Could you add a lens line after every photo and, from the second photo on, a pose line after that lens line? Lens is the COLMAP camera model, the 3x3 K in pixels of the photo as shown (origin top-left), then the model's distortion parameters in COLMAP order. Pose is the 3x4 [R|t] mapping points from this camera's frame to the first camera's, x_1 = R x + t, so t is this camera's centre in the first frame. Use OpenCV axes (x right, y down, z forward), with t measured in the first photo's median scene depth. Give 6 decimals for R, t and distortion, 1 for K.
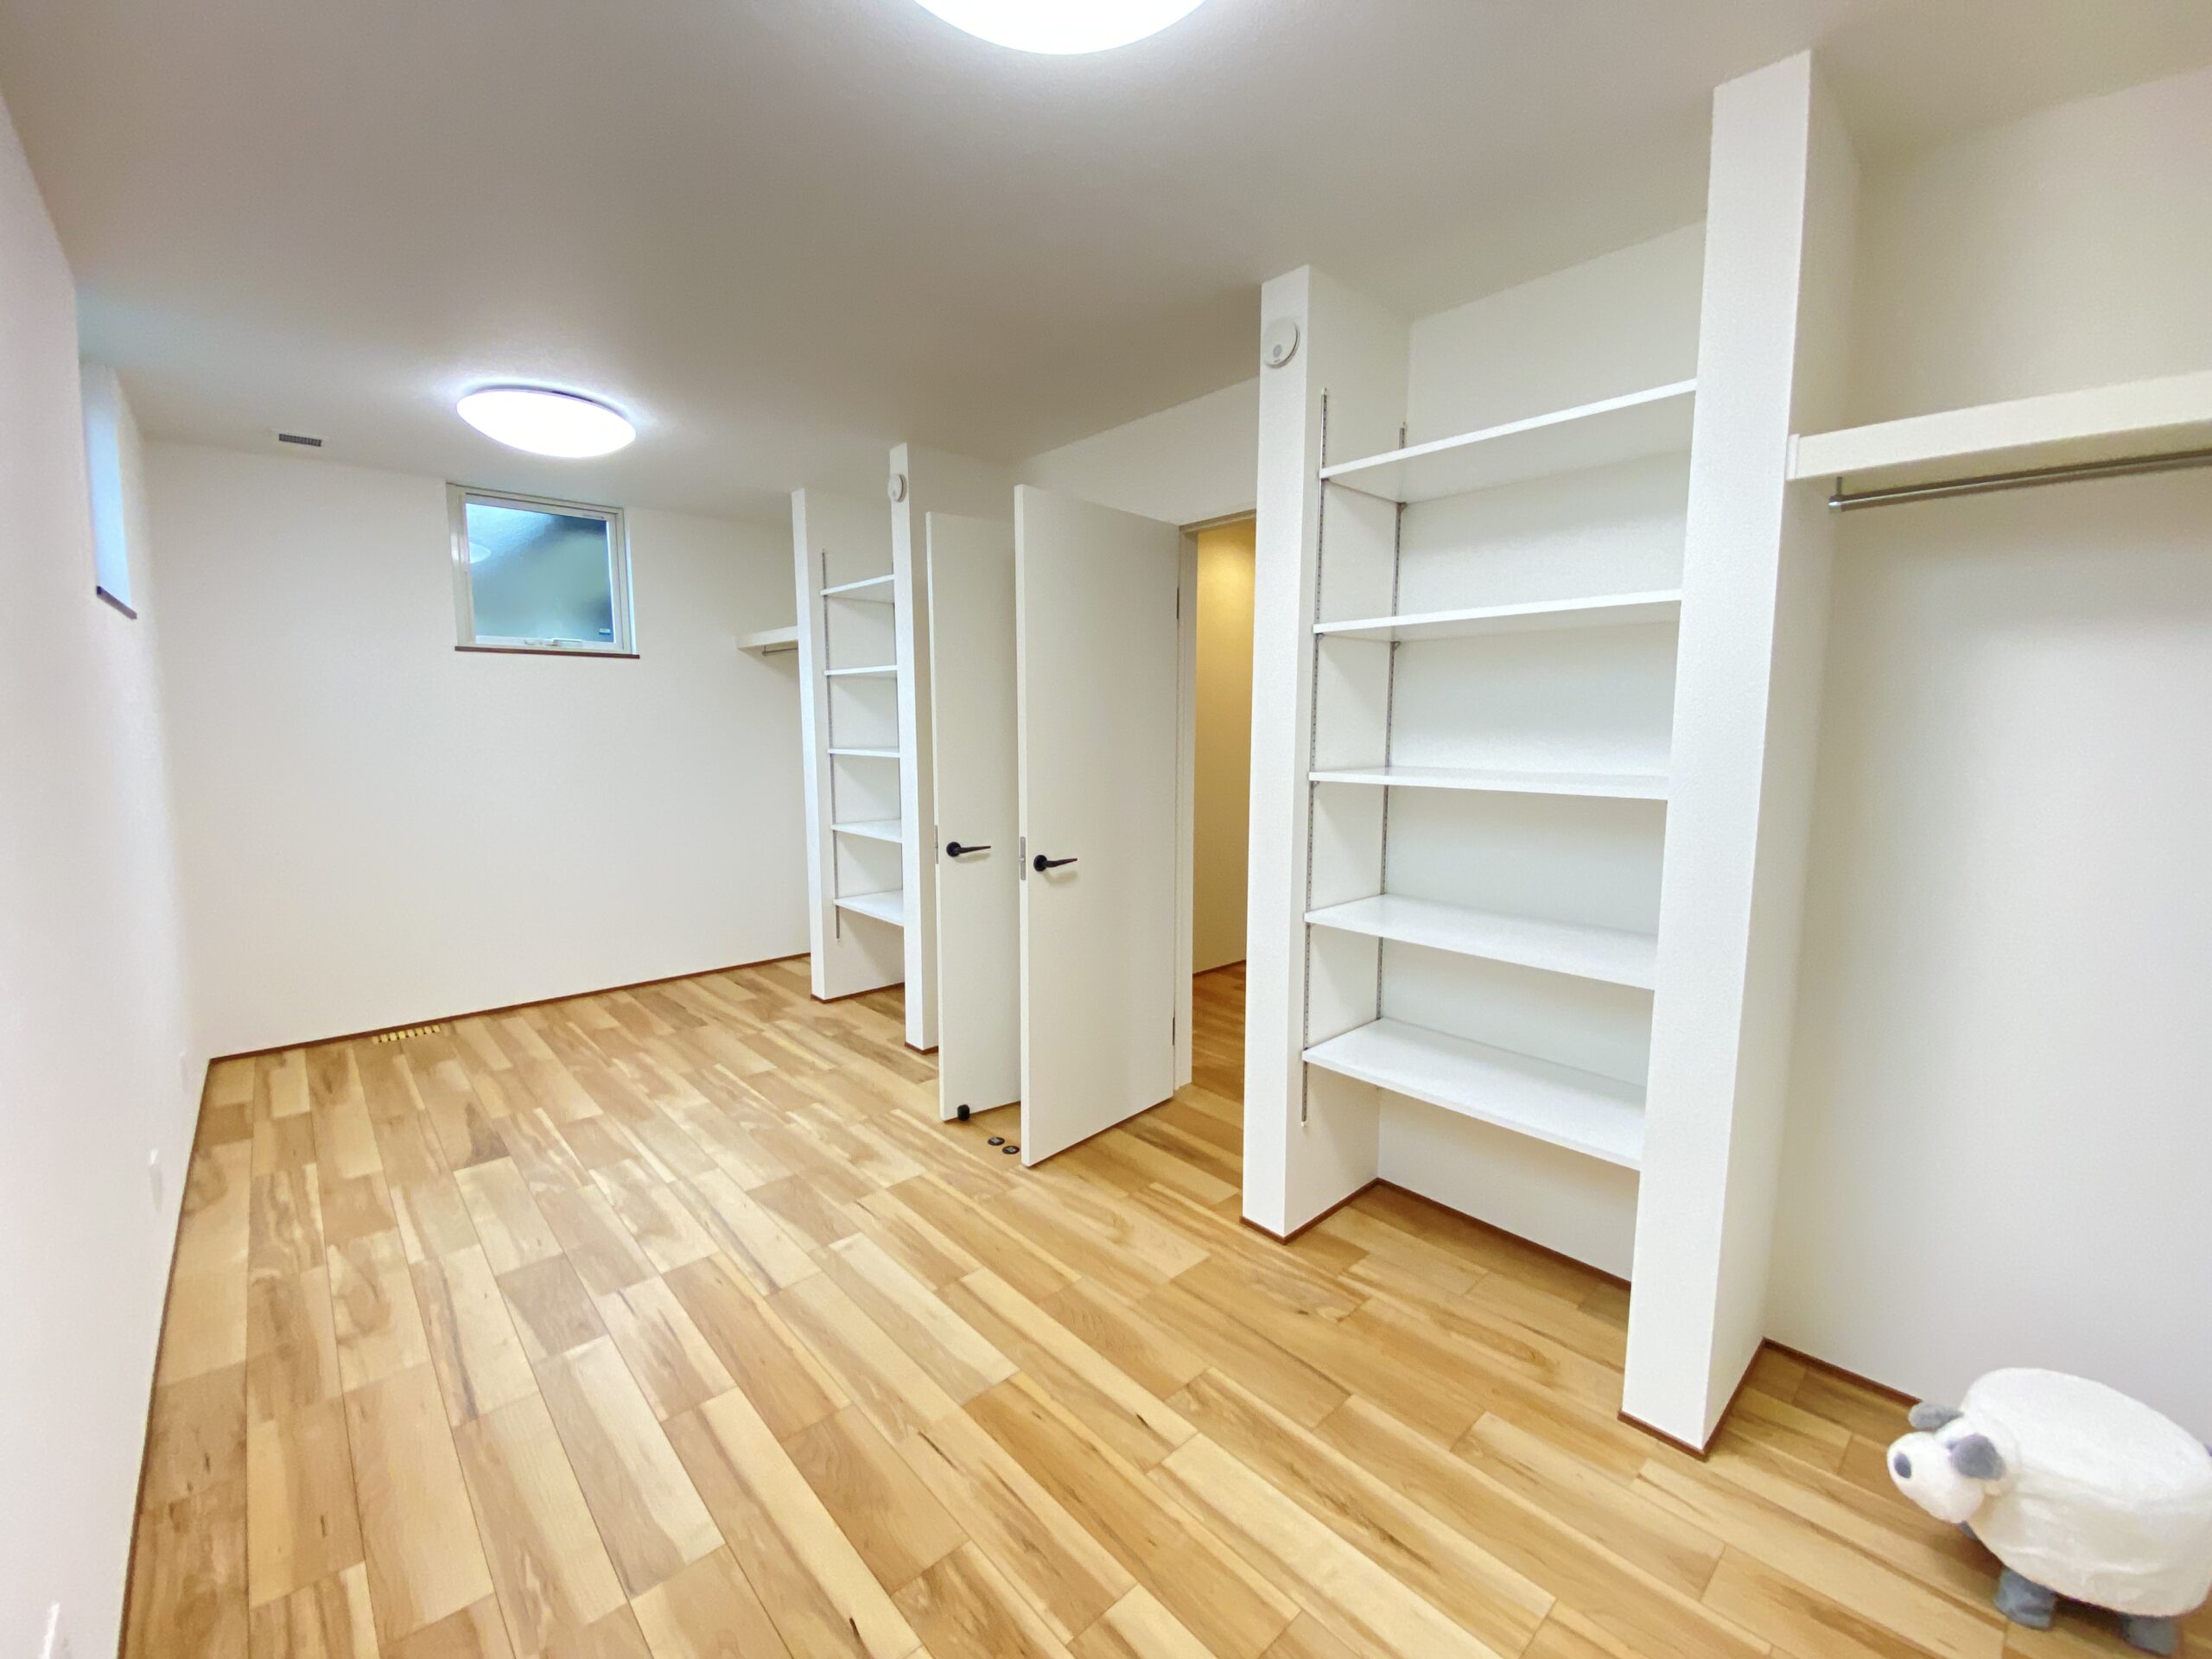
lens RADIAL K [[900.3, 0, 1104.7], [0, 900.3, 829.5], [0, 0, 1]] dist [0.003962, -0.010988]
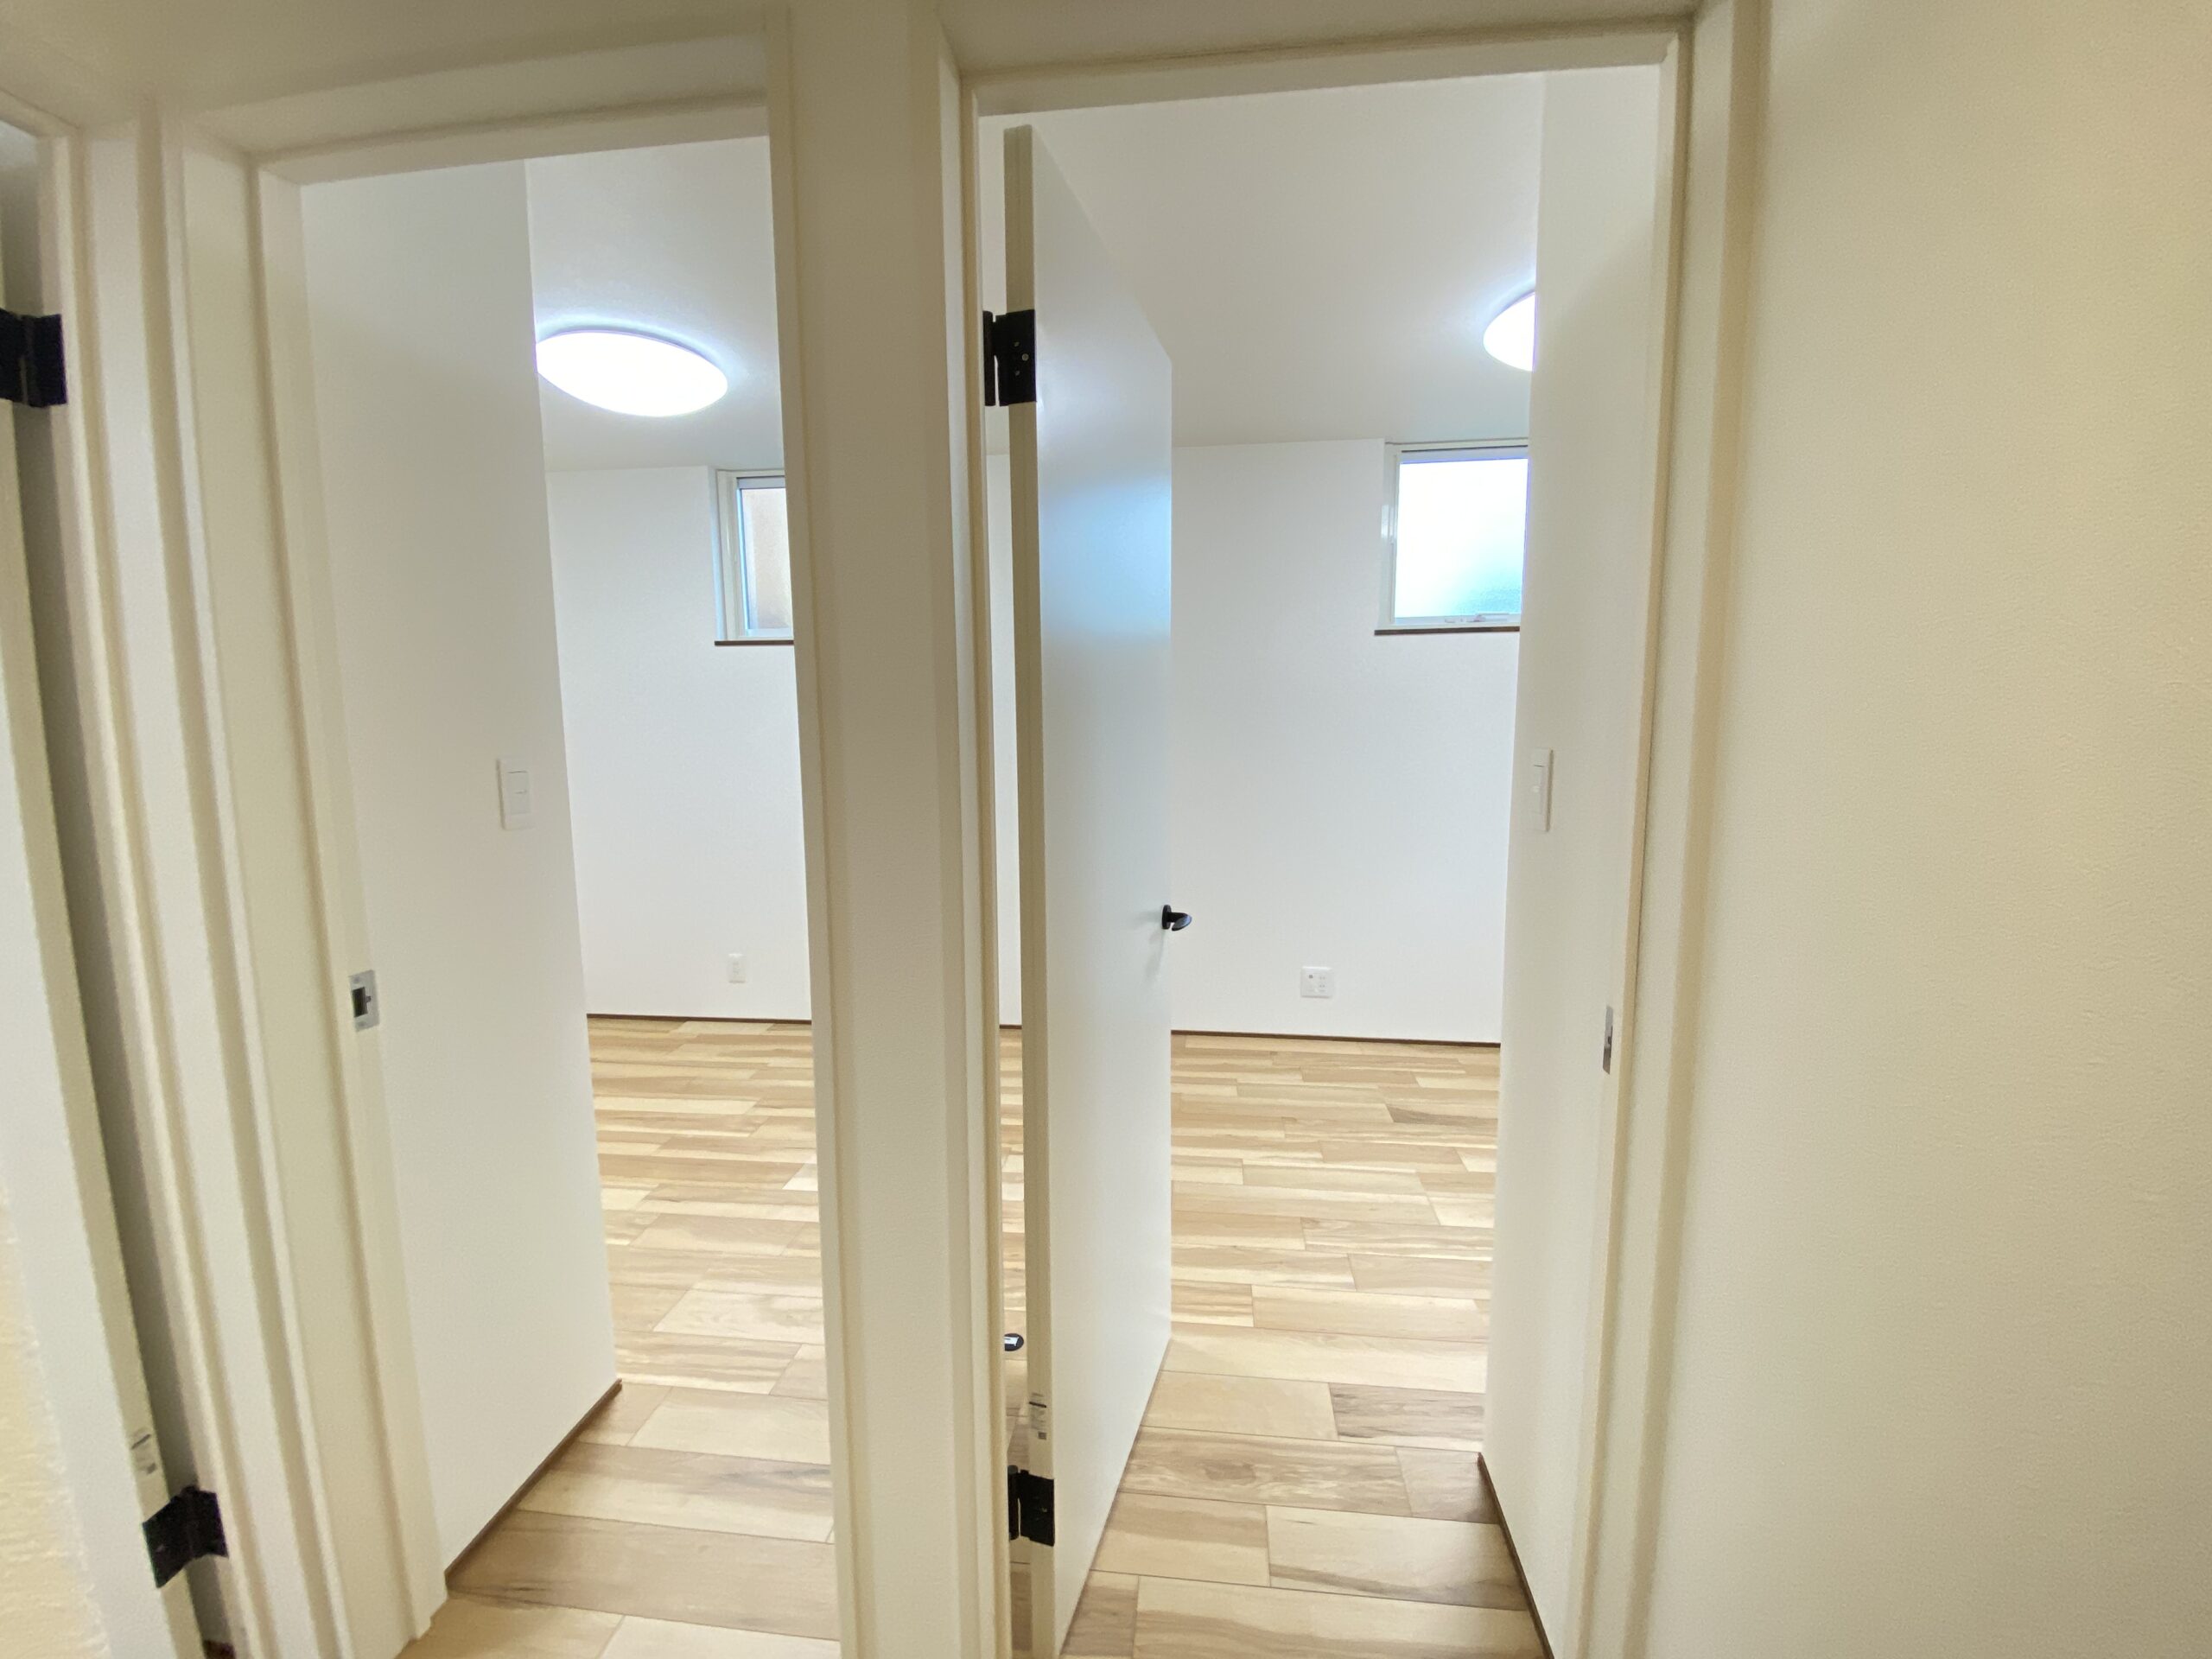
lens RADIAL K [[900.3, 0, 1106.2], [0, 900.3, 827.6], [0, 0, 1]] dist [0.003962, -0.010988]
pose [[-0.760594, 0.081954, -0.644035, 0.268727], [-0.070597, 0.975678, 0.207530, -0.183291], [0.645378, 0.203313, -0.736309, 1.615792]]
